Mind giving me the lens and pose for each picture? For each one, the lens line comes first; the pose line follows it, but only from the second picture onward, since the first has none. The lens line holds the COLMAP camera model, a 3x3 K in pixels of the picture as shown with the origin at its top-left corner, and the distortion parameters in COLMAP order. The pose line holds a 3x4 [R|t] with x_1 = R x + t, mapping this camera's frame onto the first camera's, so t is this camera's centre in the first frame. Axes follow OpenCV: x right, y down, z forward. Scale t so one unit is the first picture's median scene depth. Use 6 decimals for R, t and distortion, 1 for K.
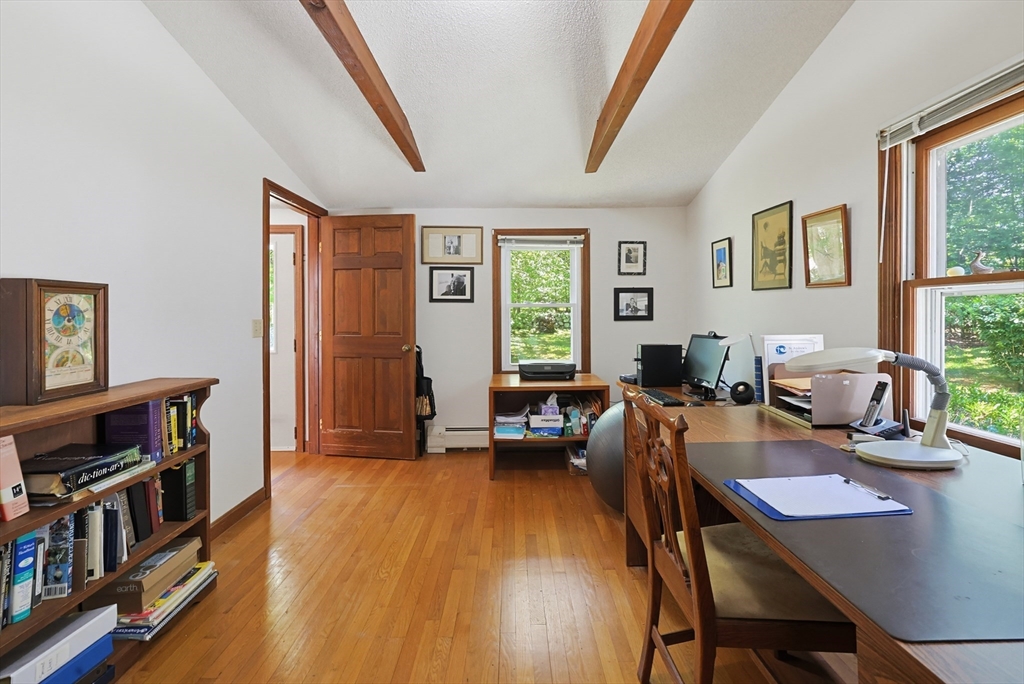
lens RADIAL K [[438.3, 0, 511.9], [0, 438.3, 327.7], [0, 0, 1]] dist [-0.000631, -0.000248]
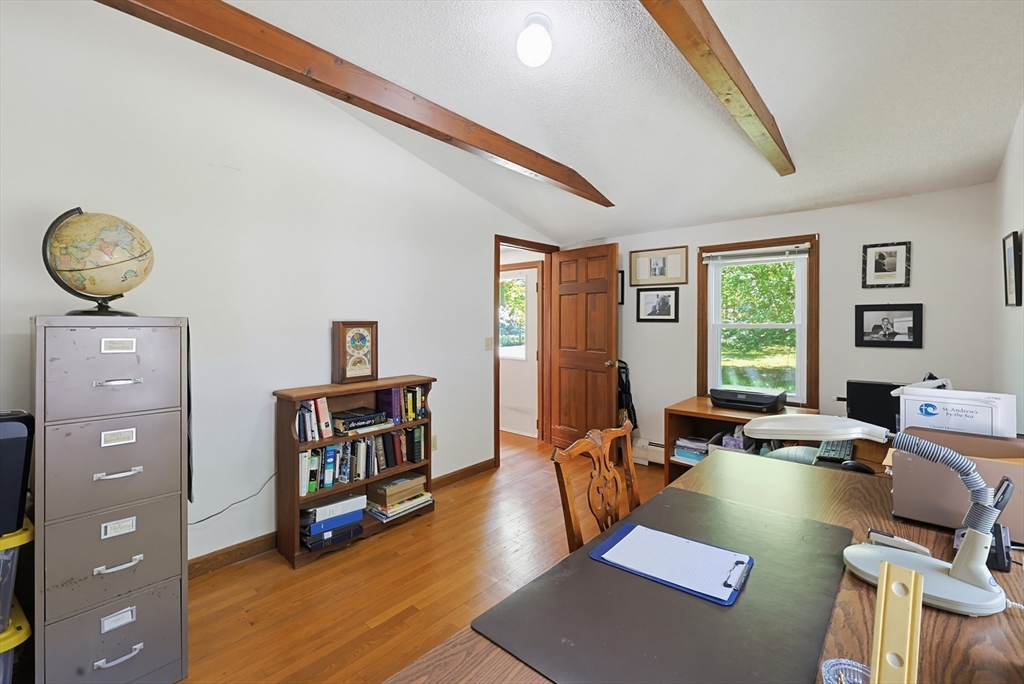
lens RADIAL K [[439.3, 0, 522.2], [0, 439.3, 337.1], [0, 0, 1]] dist [0.000021, 0.000018]
pose [[0.751578, 0.029198, -0.658998, 0.324964], [-0.022697, 0.999573, 0.018401, -0.036541], [0.659254, 0.001128, 0.751919, 0.013362]]
